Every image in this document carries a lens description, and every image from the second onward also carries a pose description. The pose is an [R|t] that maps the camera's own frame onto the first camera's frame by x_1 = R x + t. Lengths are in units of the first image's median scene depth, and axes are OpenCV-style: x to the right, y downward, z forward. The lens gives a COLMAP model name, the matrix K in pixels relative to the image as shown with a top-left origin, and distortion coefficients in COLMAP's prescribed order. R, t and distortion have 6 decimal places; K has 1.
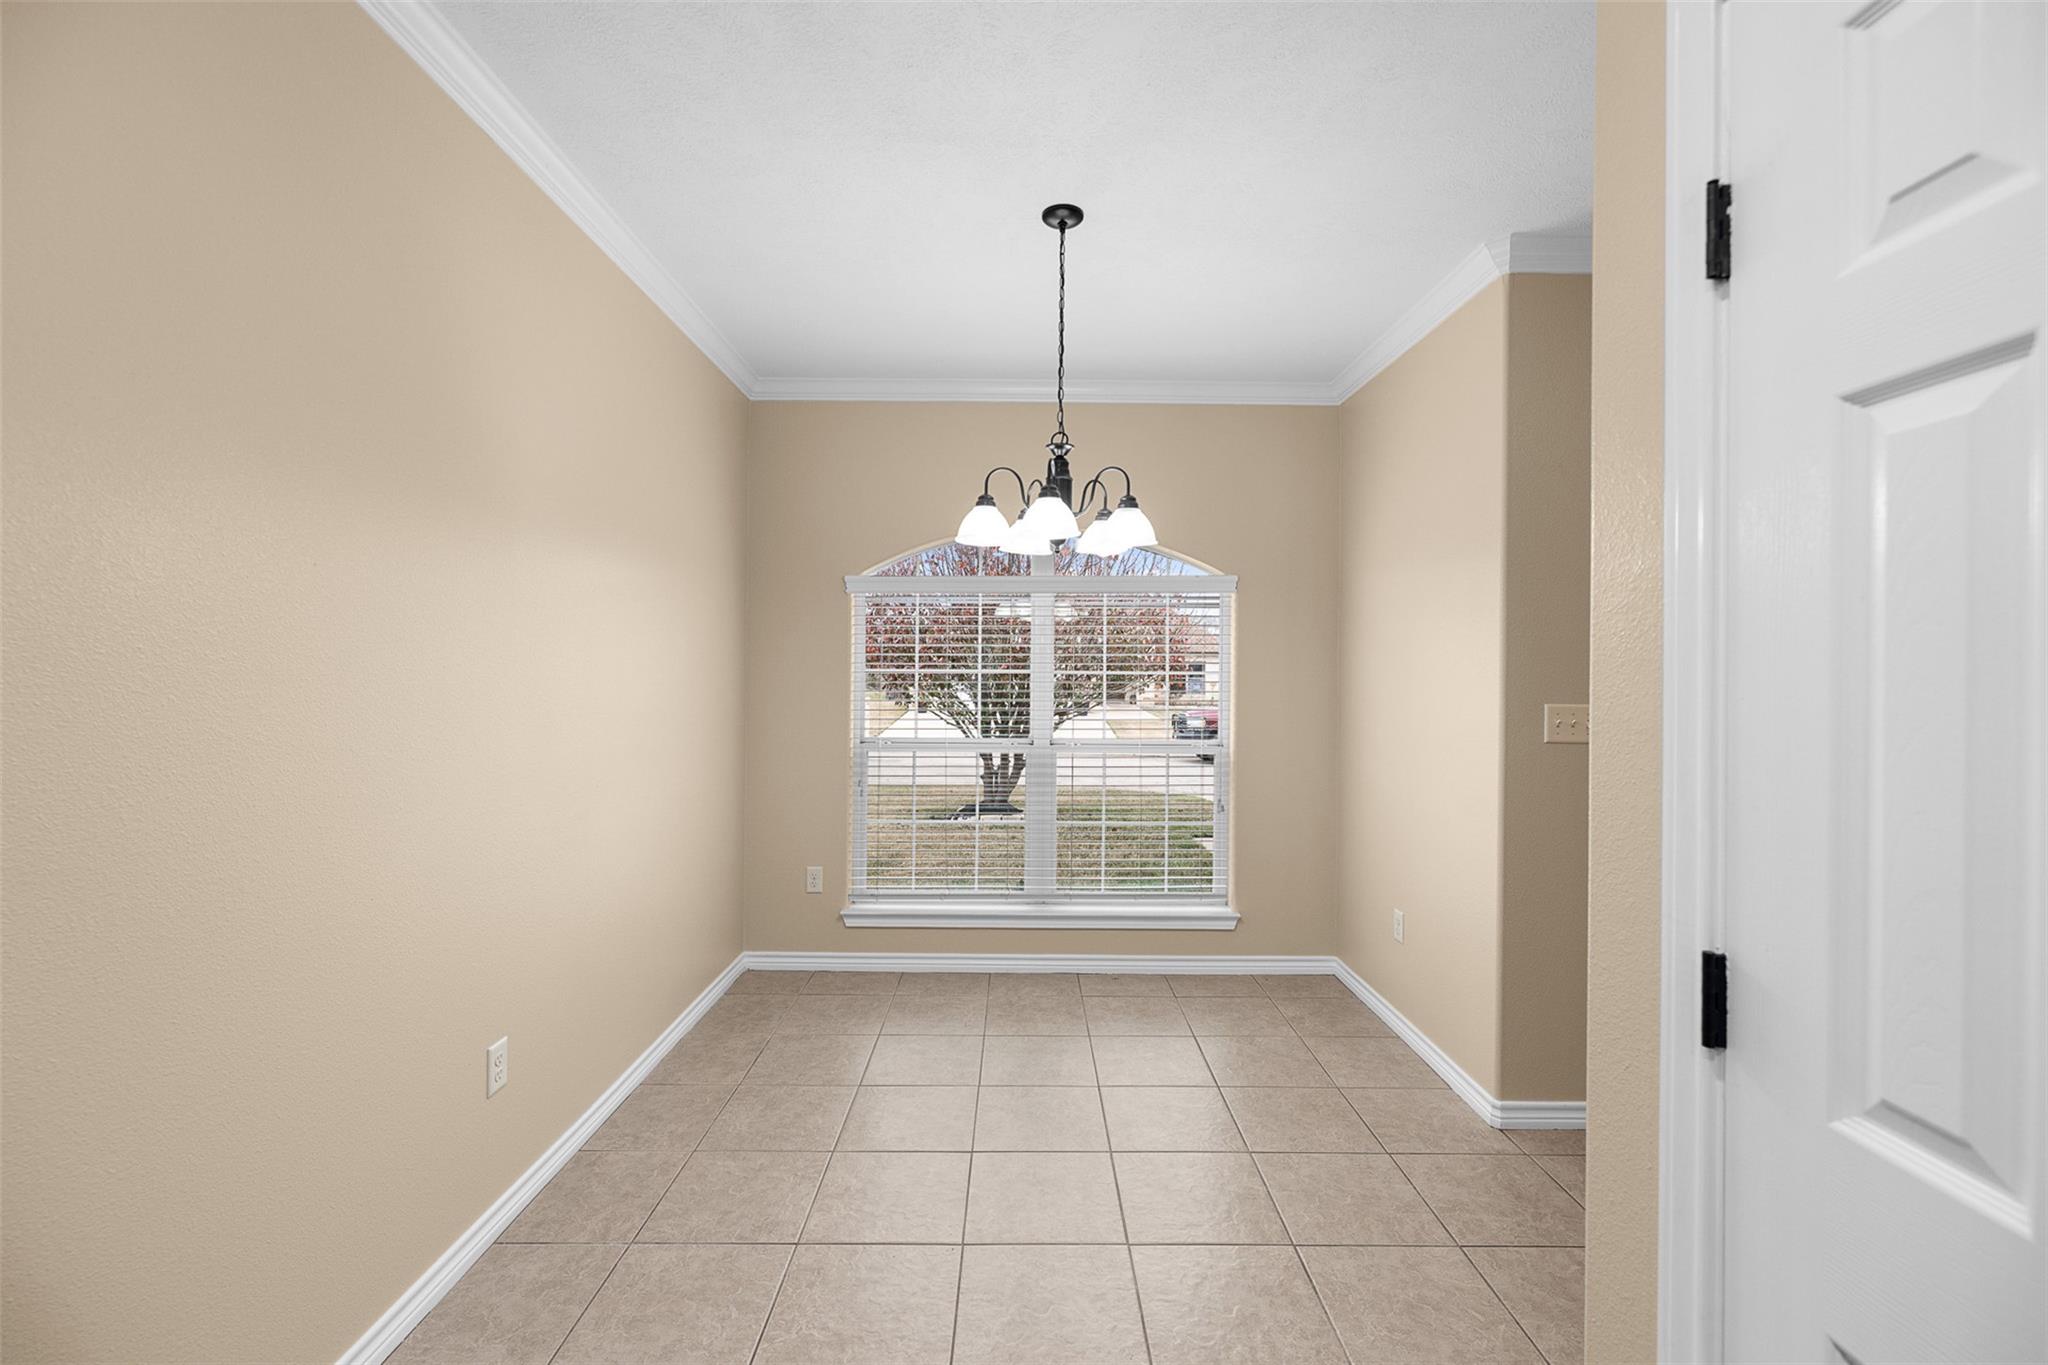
lens RADIAL K [[857.4, 0, 1022.7], [0, 857.4, 665.0], [0, 0, 1]] dist [-0.005223, -0.000854]
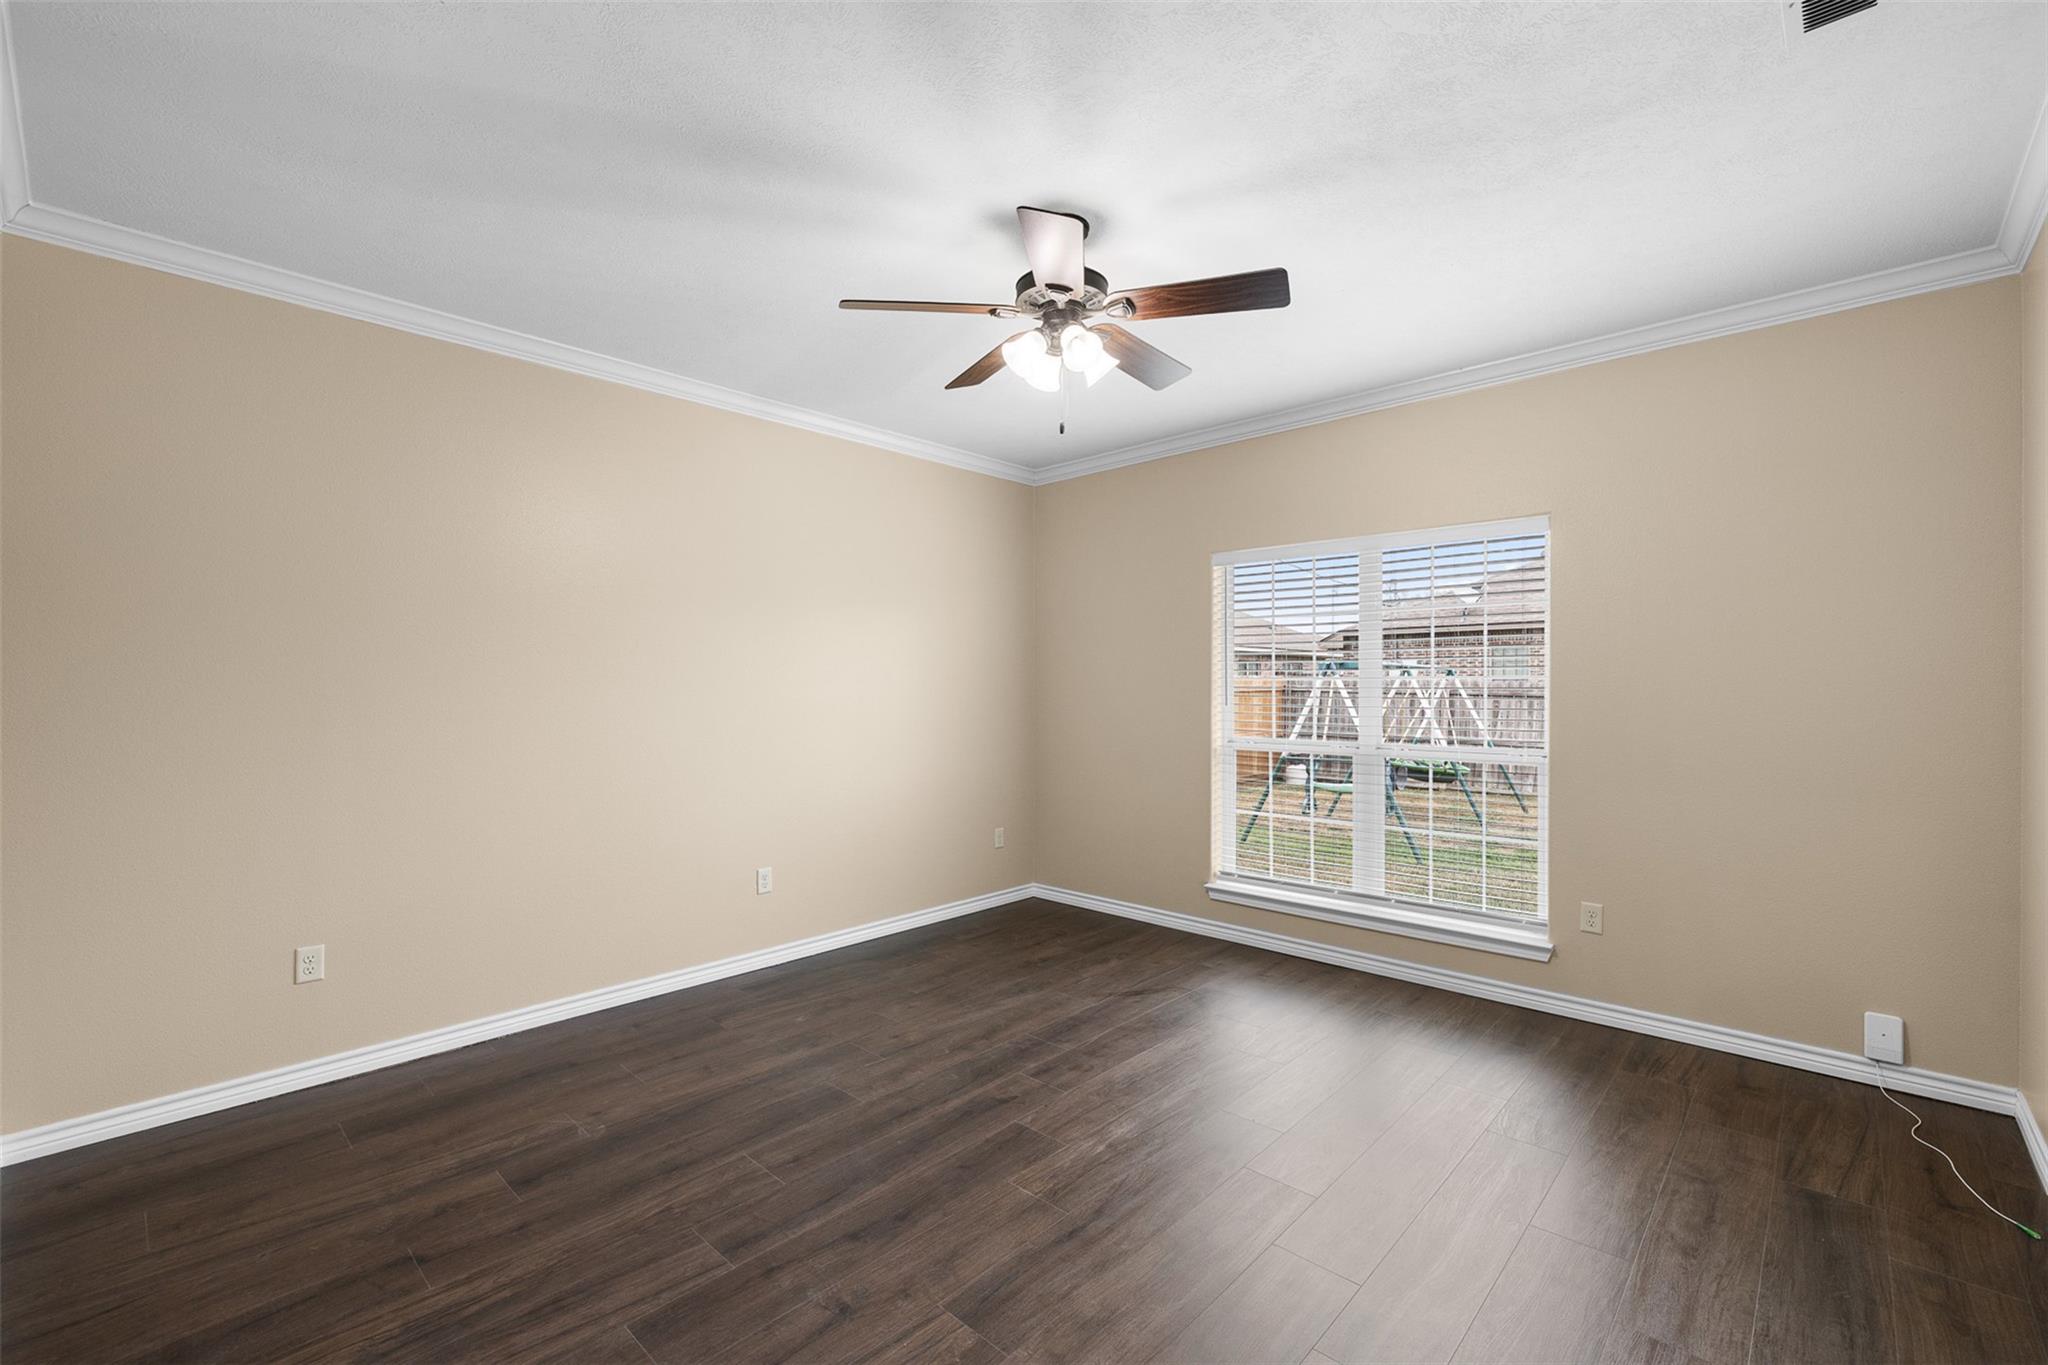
lens RADIAL K [[857.4, 0, 1023.3], [0, 857.4, 686.5], [0, 0, 1]] dist [-0.005223, -0.000854]
pose [[0.734110, -0.007747, -0.678986, 0.453670], [0.019535, 0.999762, 0.009713, 0.000976], [0.678749, -0.020394, 0.734087, -0.024594]]
